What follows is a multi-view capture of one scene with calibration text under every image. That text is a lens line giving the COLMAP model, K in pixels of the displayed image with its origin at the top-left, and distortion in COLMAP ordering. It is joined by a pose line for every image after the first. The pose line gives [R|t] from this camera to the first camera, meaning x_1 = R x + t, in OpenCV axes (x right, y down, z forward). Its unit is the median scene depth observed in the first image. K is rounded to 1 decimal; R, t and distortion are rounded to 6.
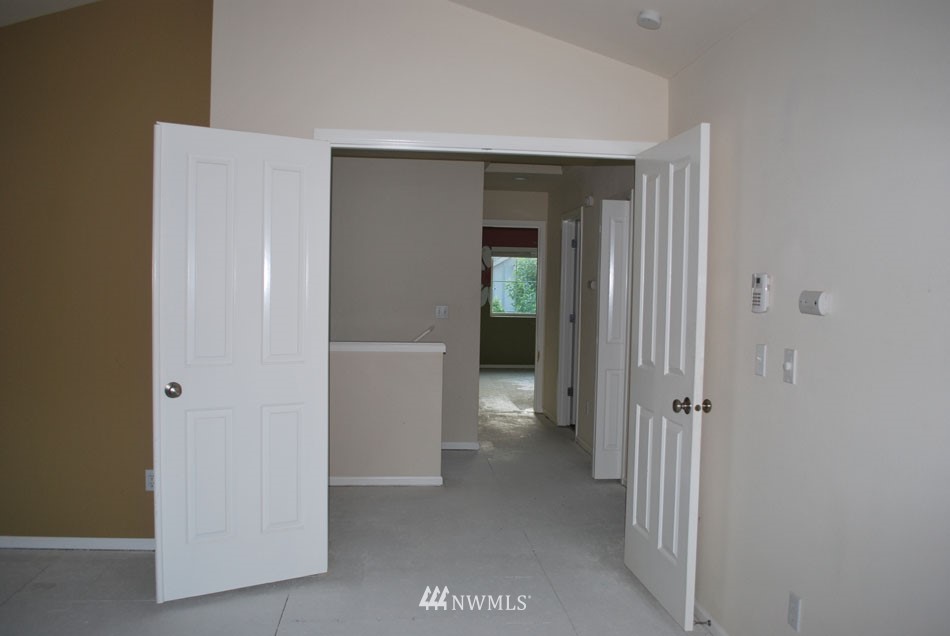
lens RADIAL K [[766.8, 0, 475.0], [0, 766.8, 316.9], [0, 0, 1]] dist [-0.082767, 0.018471]
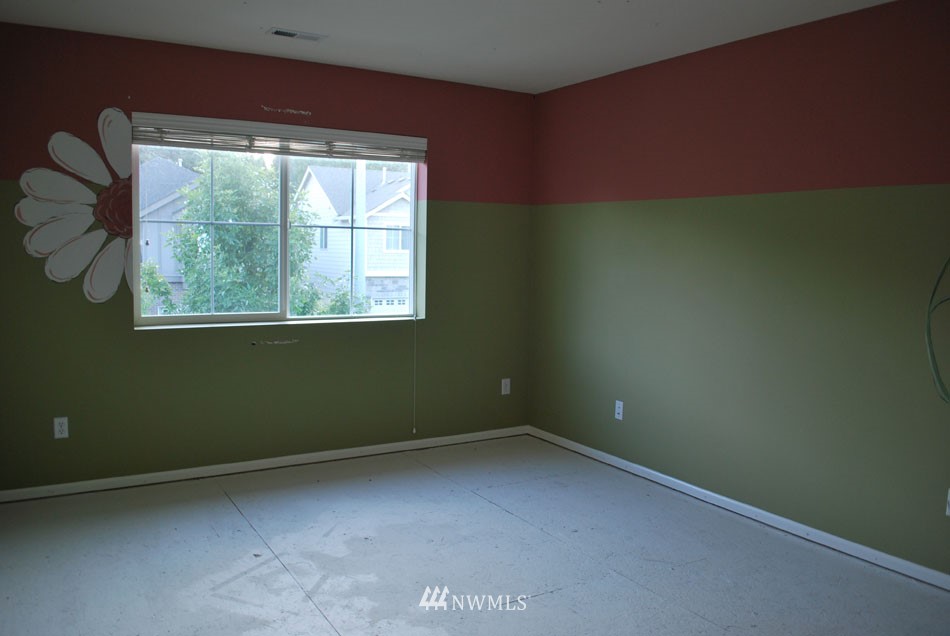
lens RADIAL K [[766.8, 0, 475.5], [0, 766.8, 317.6], [0, 0, 1]] dist [-0.082767, 0.018471]
pose [[0.906185, -0.047398, 0.420217, 0.010313], [0.022316, 0.997674, 0.064408, -0.014452], [-0.422293, -0.048988, 0.905135, 0.410213]]
